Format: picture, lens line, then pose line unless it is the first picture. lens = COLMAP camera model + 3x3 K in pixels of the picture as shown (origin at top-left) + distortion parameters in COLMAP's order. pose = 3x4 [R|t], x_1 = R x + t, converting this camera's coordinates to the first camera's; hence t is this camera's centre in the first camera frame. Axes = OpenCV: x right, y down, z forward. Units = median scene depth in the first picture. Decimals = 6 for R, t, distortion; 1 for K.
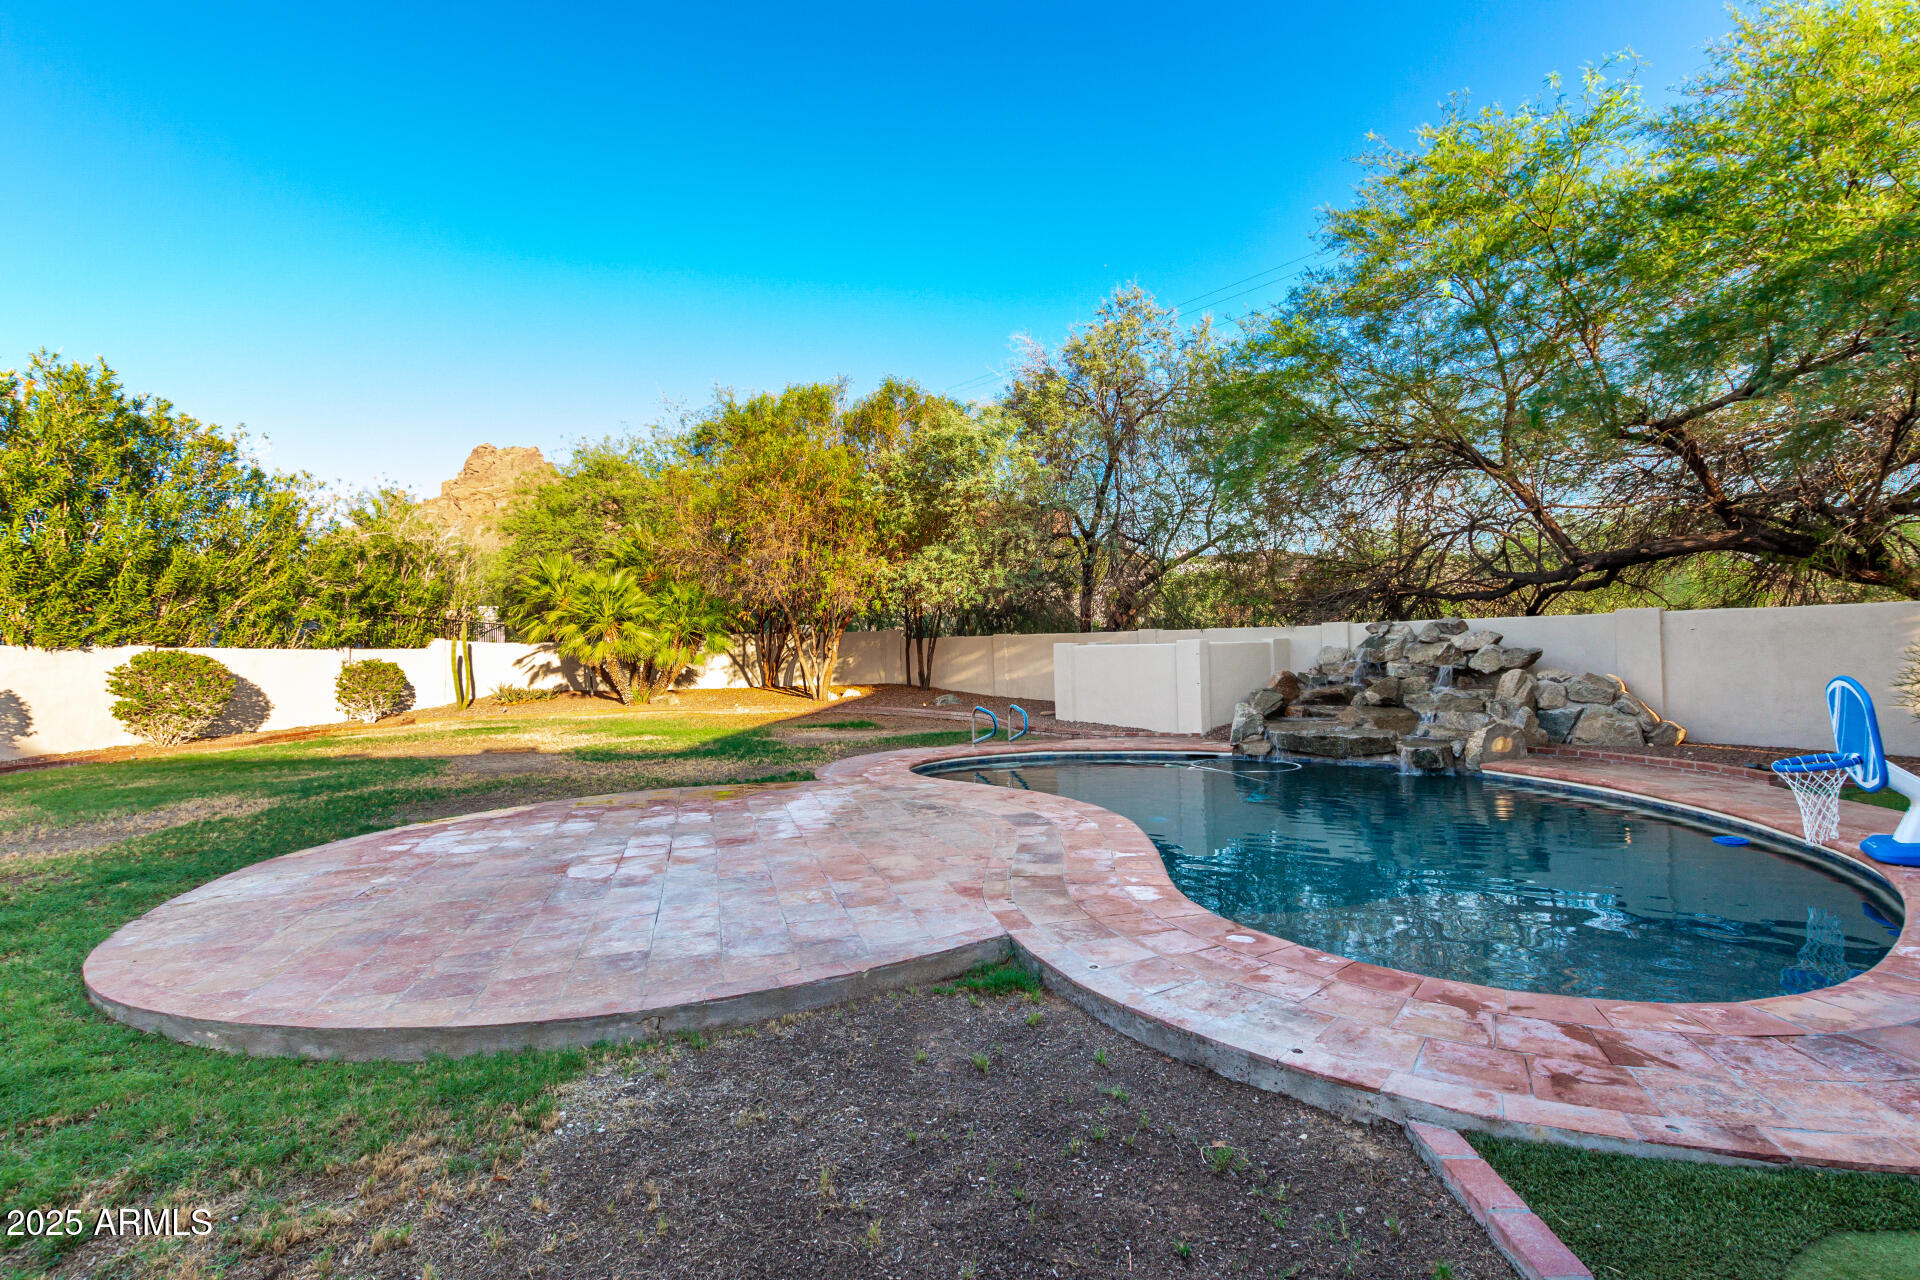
lens RADIAL K [[870.5, 0, 961.9], [0, 870.5, 642.6], [0, 0, 1]] dist [0.007779, -0.002159]
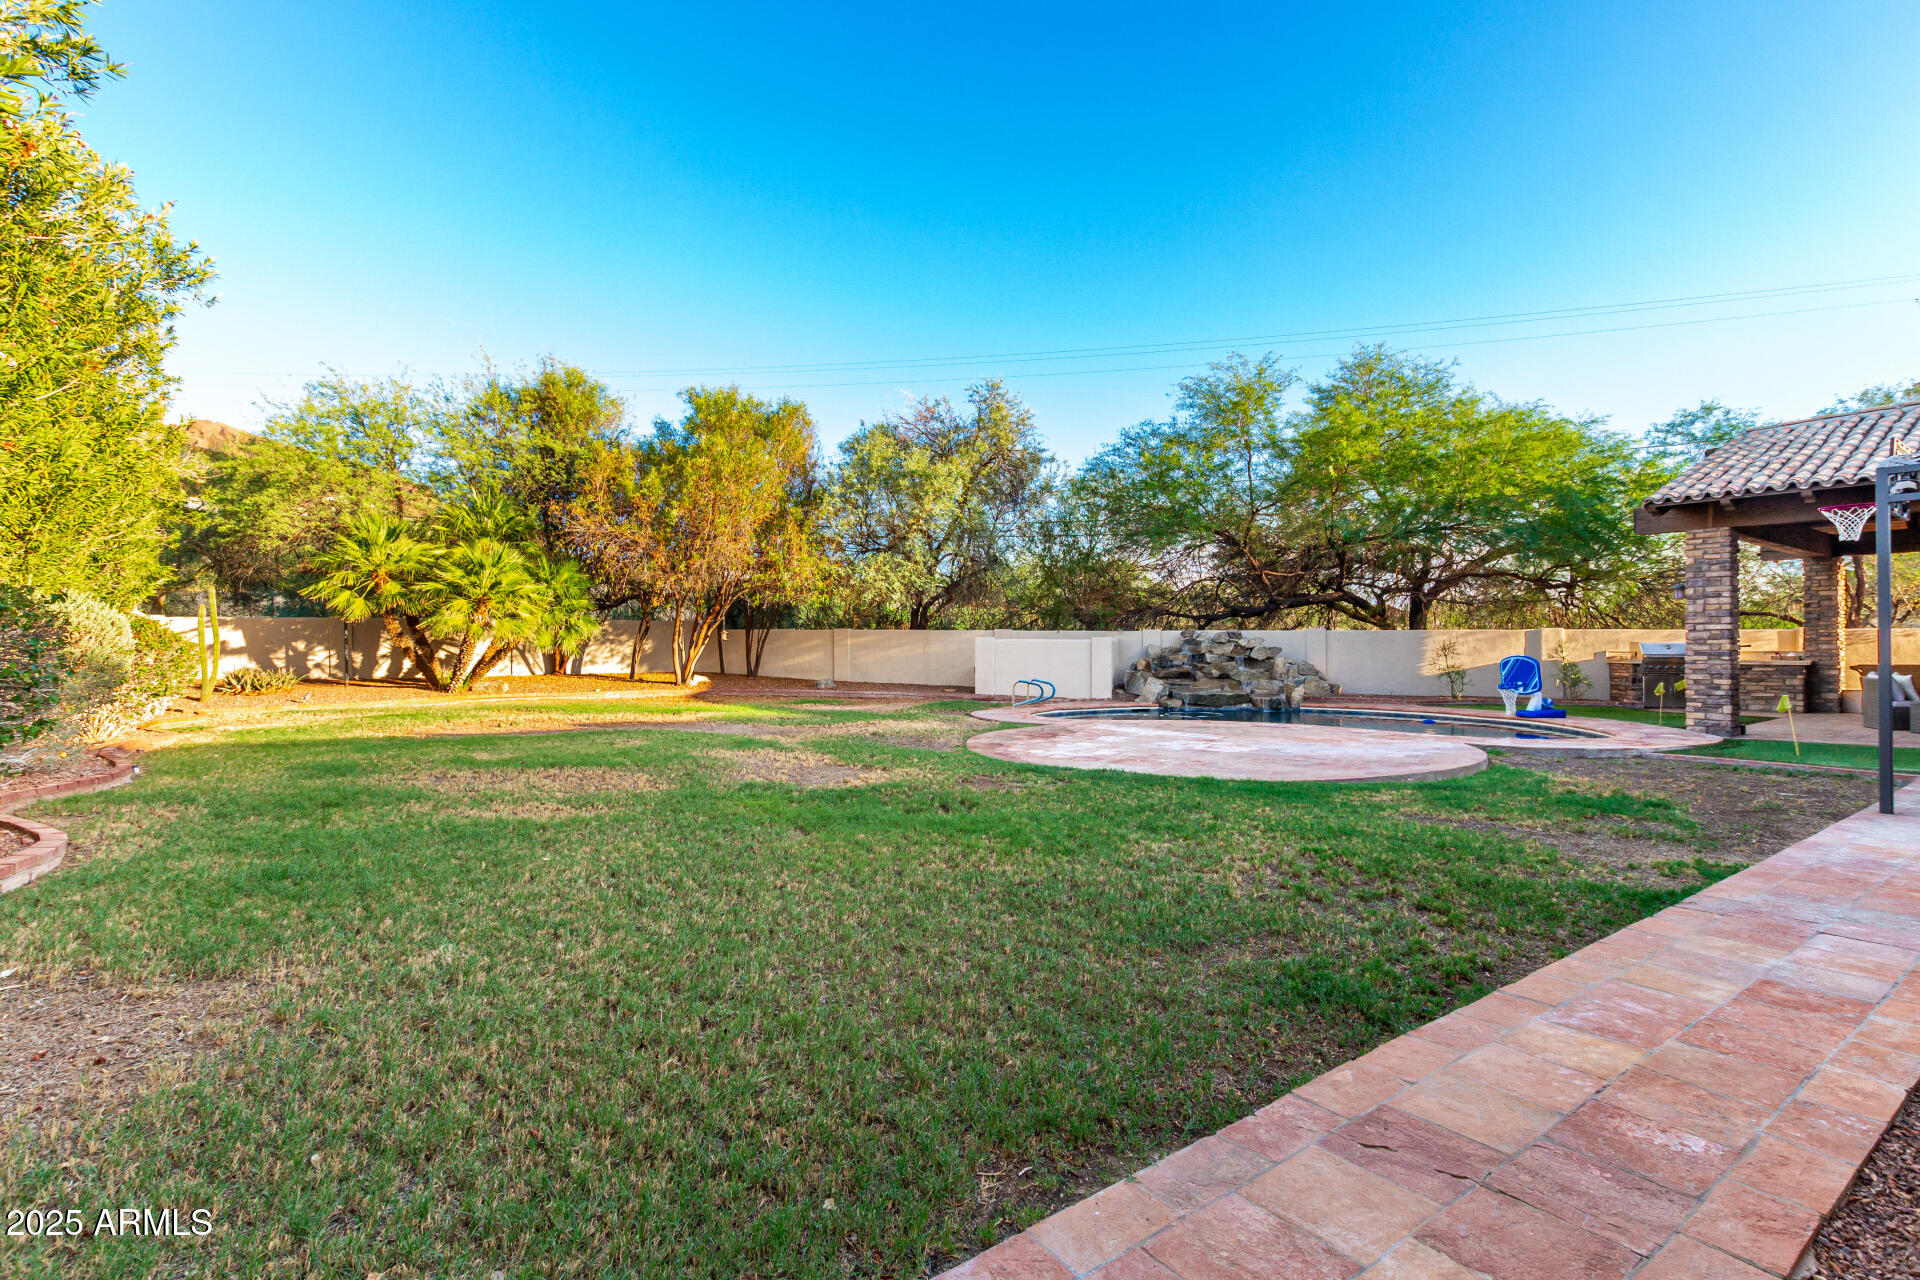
lens RADIAL K [[870.5, 0, 955.8], [0, 870.5, 653.9], [0, 0, 1]] dist [0.007779, -0.002159]
pose [[0.776565, 0.020613, 0.629700, -0.876644], [-0.026582, 0.999647, 0.000059, 0.031735], [-0.629476, -0.016785, 0.776839, -0.028846]]
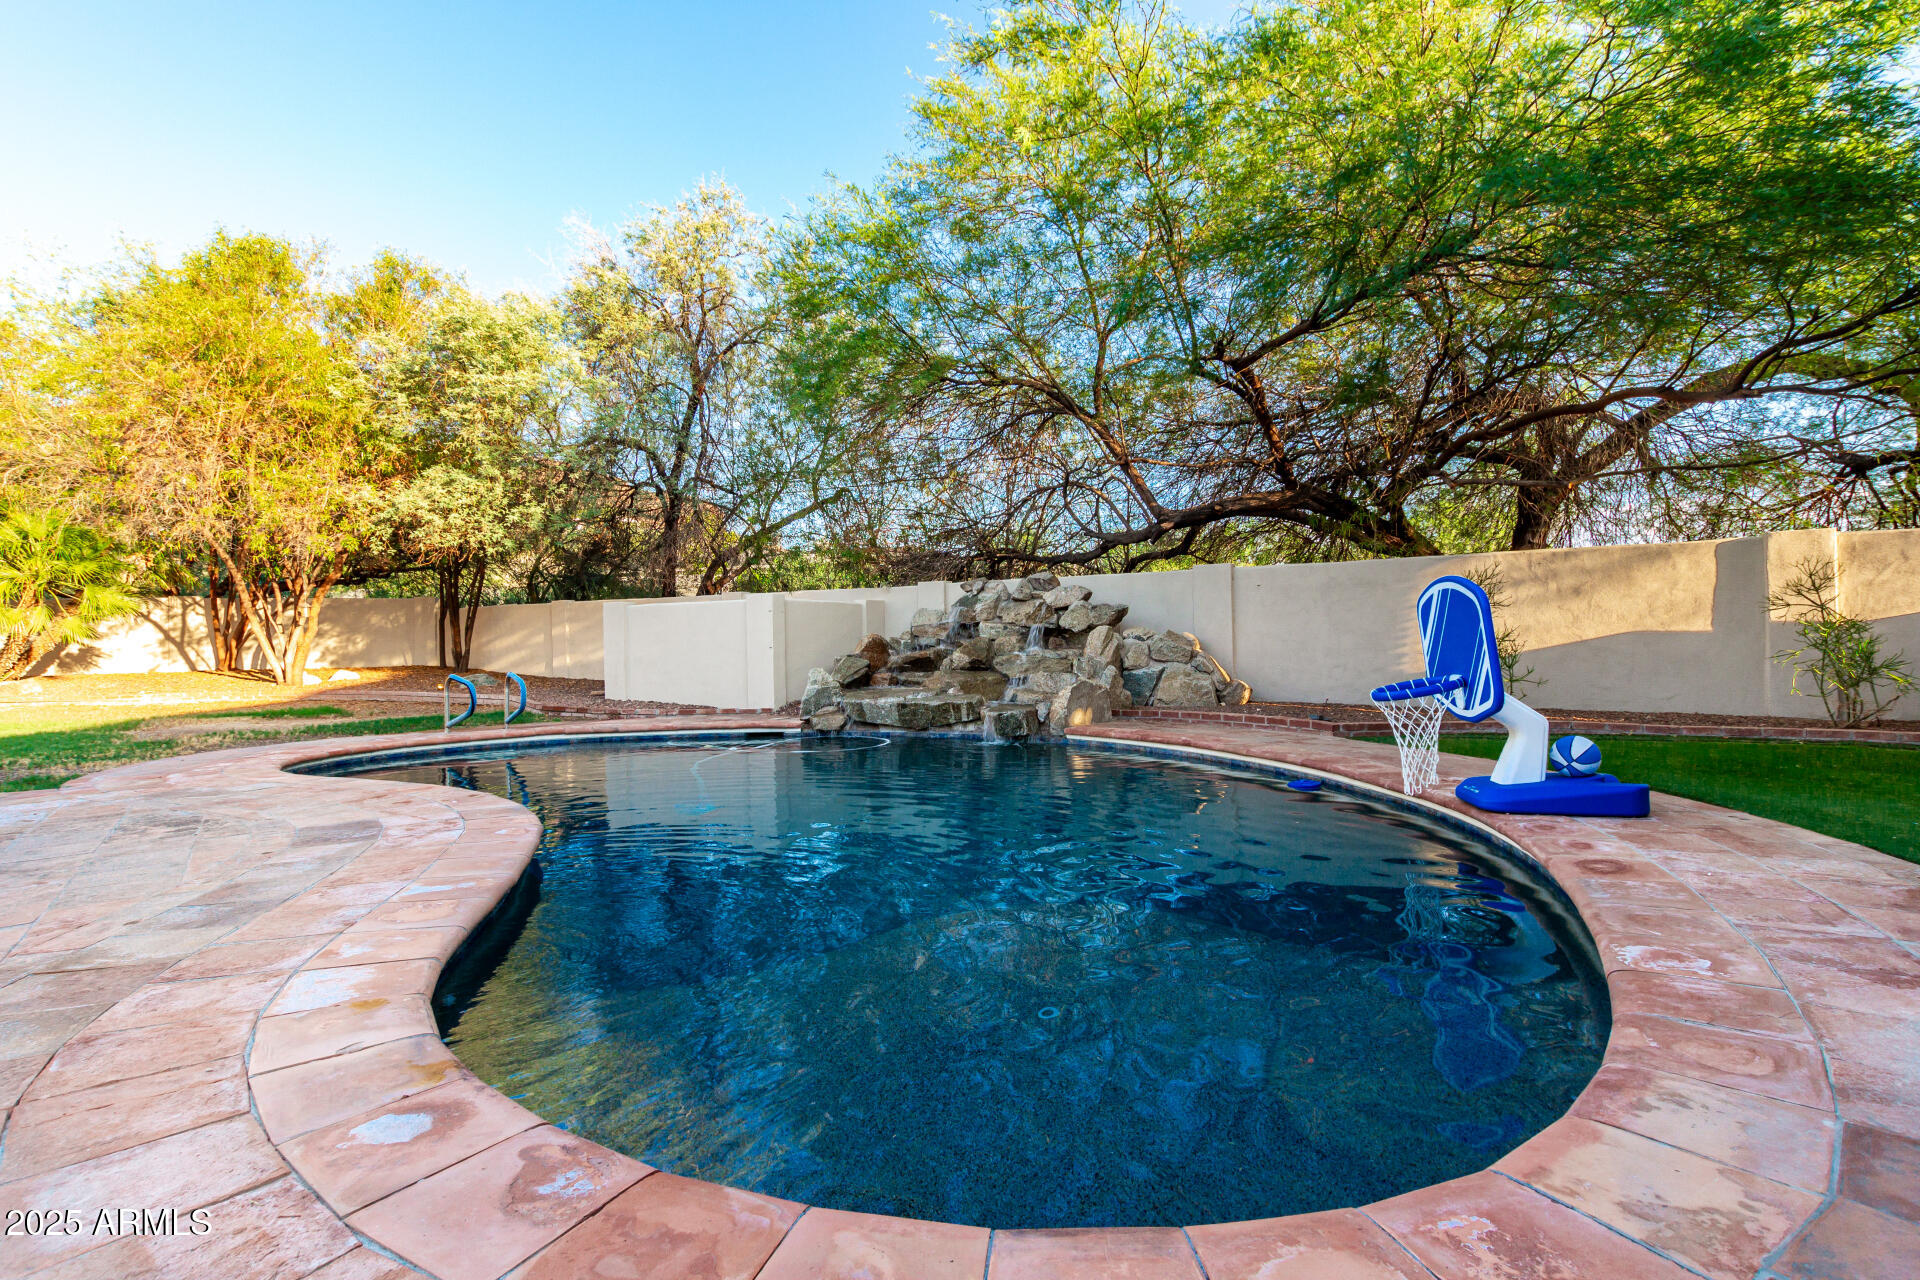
lens RADIAL K [[870.5, 0, 960.6], [0, 870.5, 644.5], [0, 0, 1]] dist [0.007779, -0.002159]
pose [[0.923895, 0.010230, 0.382510, 0.118023], [-0.011264, 0.999936, 0.000463, 0.039992], [-0.382481, -0.004736, 0.923951, 0.171008]]
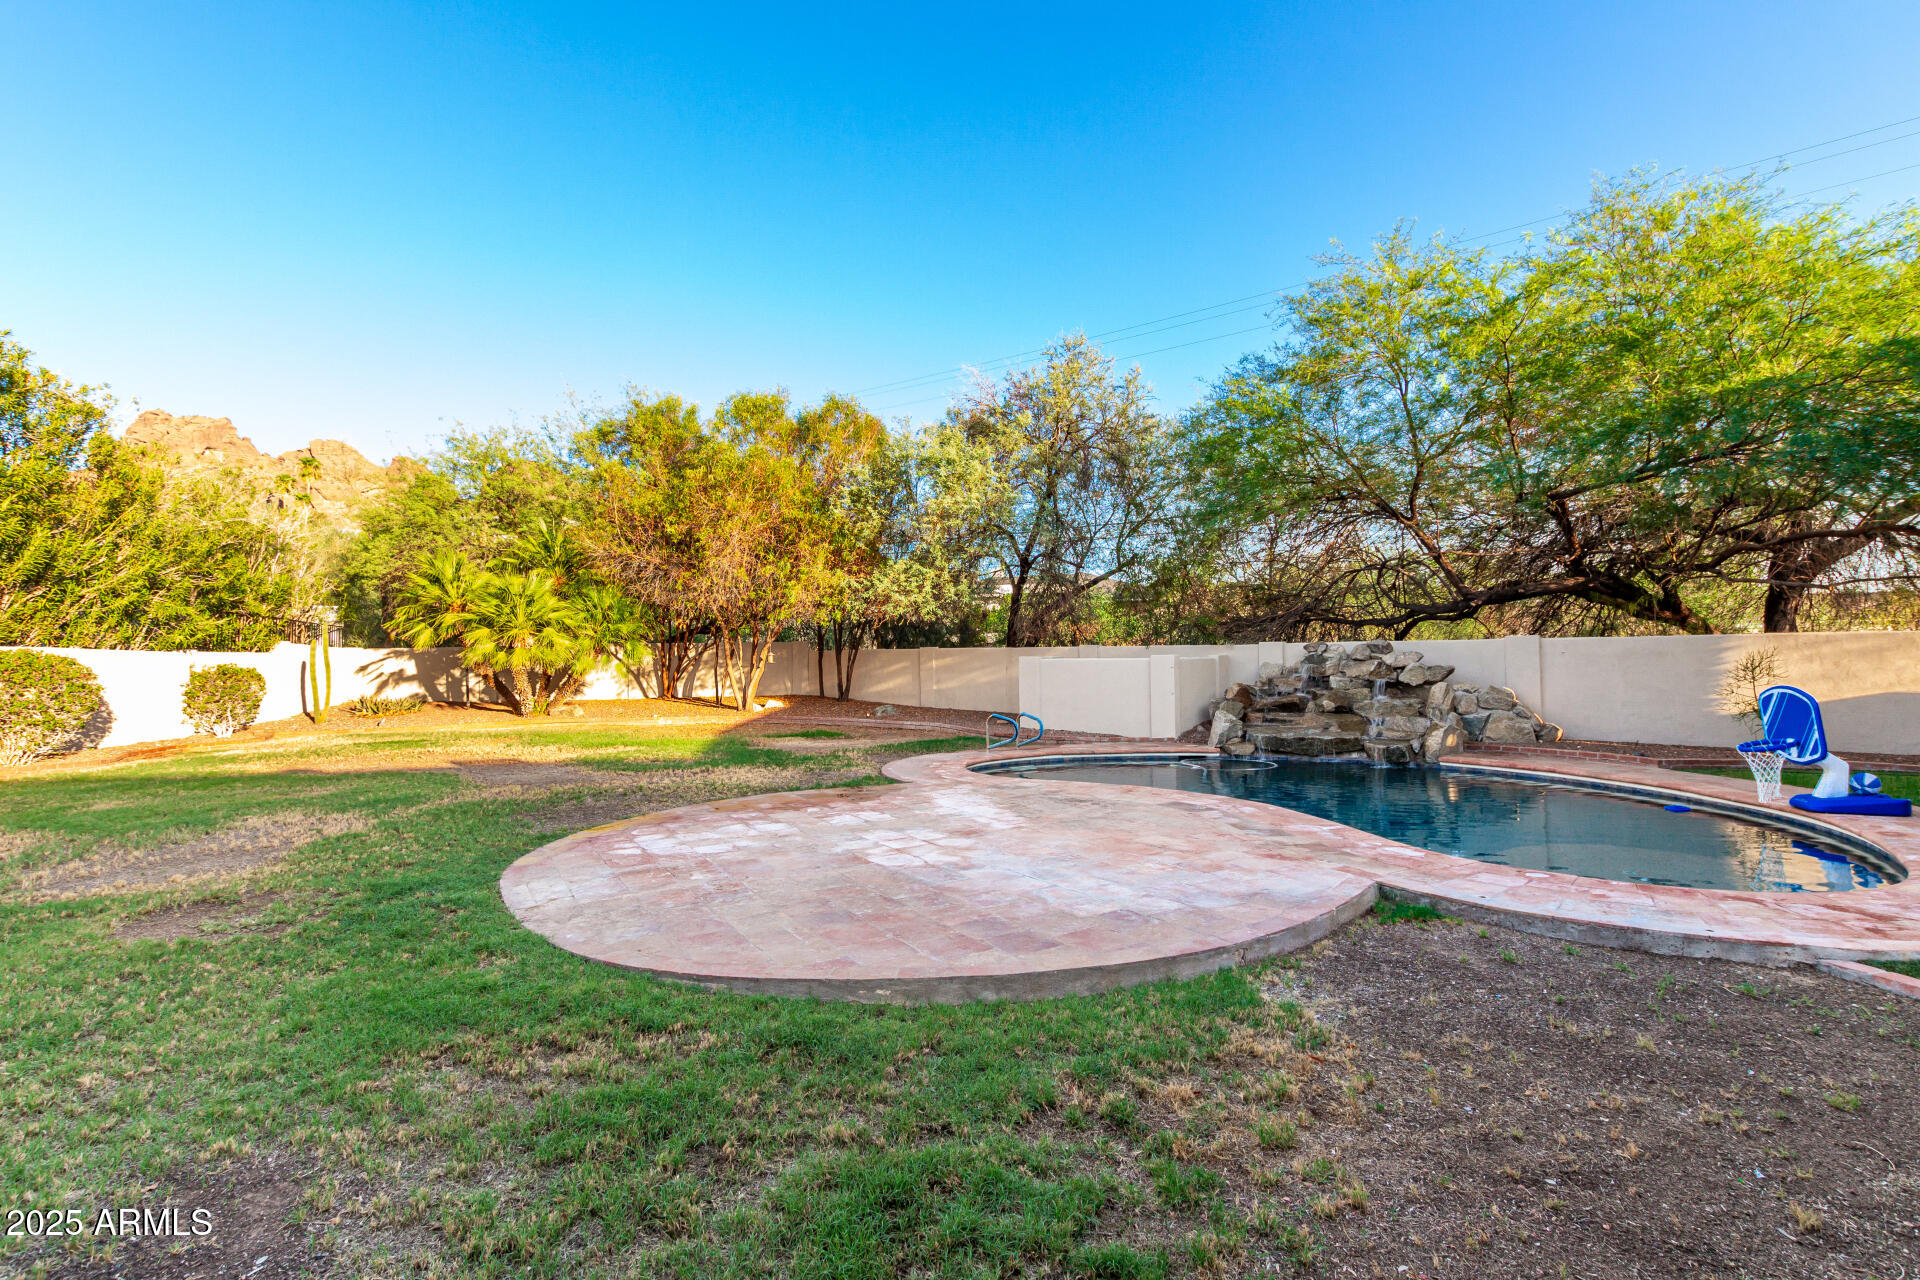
lens RADIAL K [[870.5, 0, 958.8], [0, 870.5, 647.4], [0, 0, 1]] dist [0.007779, -0.002159]
pose [[0.968848, 0.016713, 0.247090, -0.267759], [-0.014136, 0.999826, -0.012200, 0.004278], [-0.247251, 0.008327, 0.968916, -0.029640]]
